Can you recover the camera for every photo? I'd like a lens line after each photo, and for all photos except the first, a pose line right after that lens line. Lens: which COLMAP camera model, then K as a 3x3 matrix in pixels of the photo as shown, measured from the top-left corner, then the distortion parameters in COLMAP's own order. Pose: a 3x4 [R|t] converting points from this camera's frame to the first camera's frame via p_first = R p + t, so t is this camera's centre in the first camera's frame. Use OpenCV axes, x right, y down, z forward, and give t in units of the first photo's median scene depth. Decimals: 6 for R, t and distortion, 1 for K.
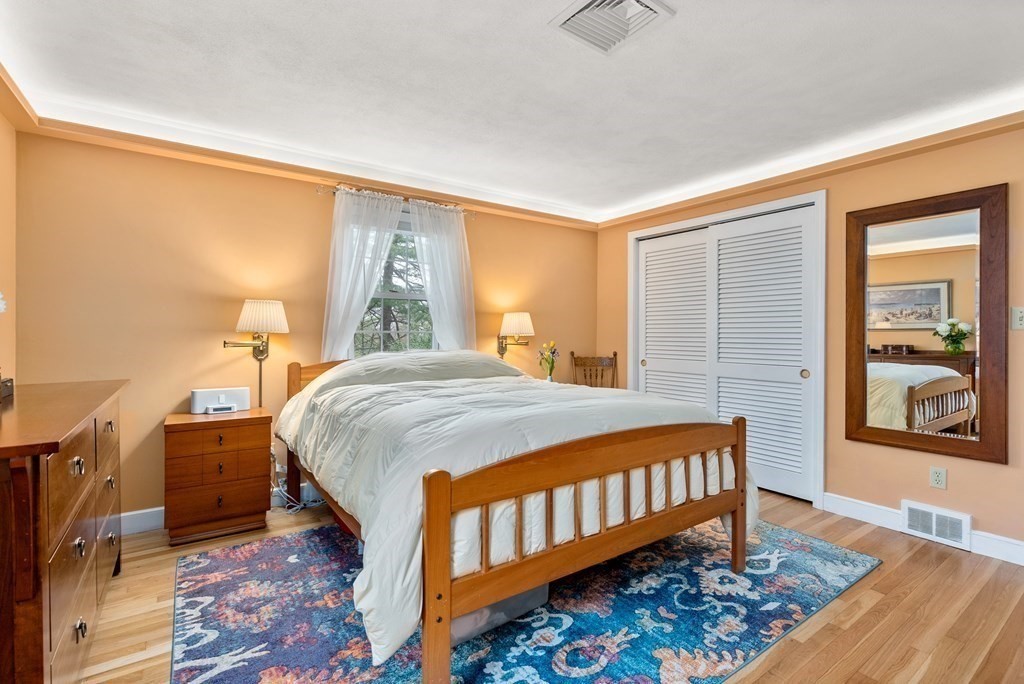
lens RADIAL K [[470.2, 0, 508.7], [0, 470.2, 339.0], [0, 0, 1]] dist [-0.006186, 0.004114]
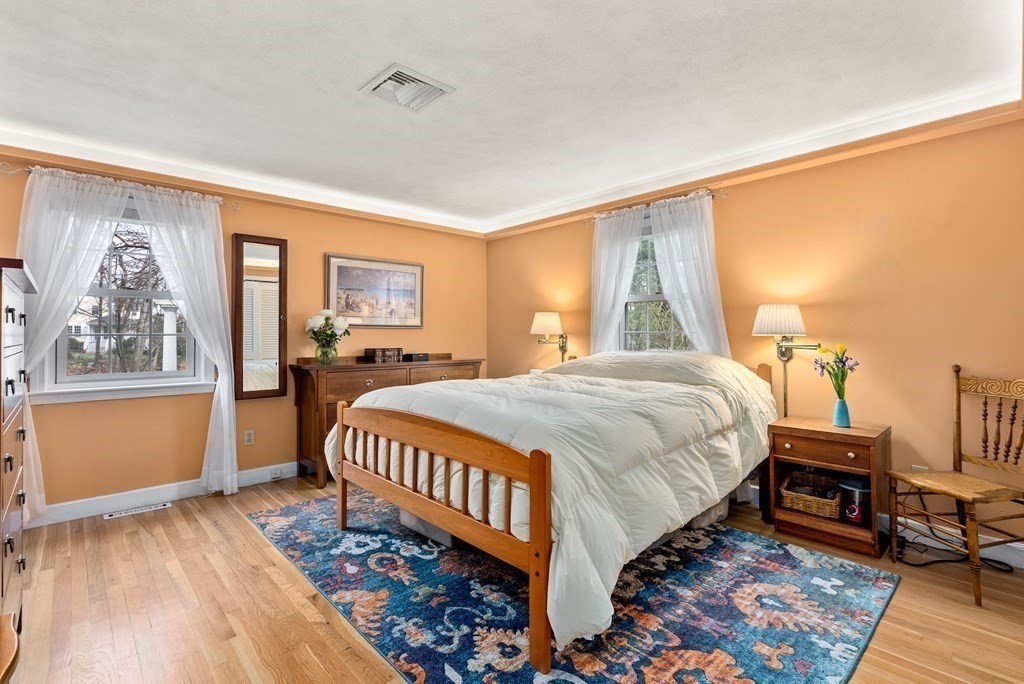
lens RADIAL K [[470.2, 0, 508.3], [0, 470.2, 338.0], [0, 0, 1]] dist [-0.006186, 0.004114]
pose [[0.141991, 0.000881, -0.989868, 1.292364], [-0.006114, 0.999981, 0.000013, -0.003721], [0.989849, 0.006051, 0.141993, 0.927372]]
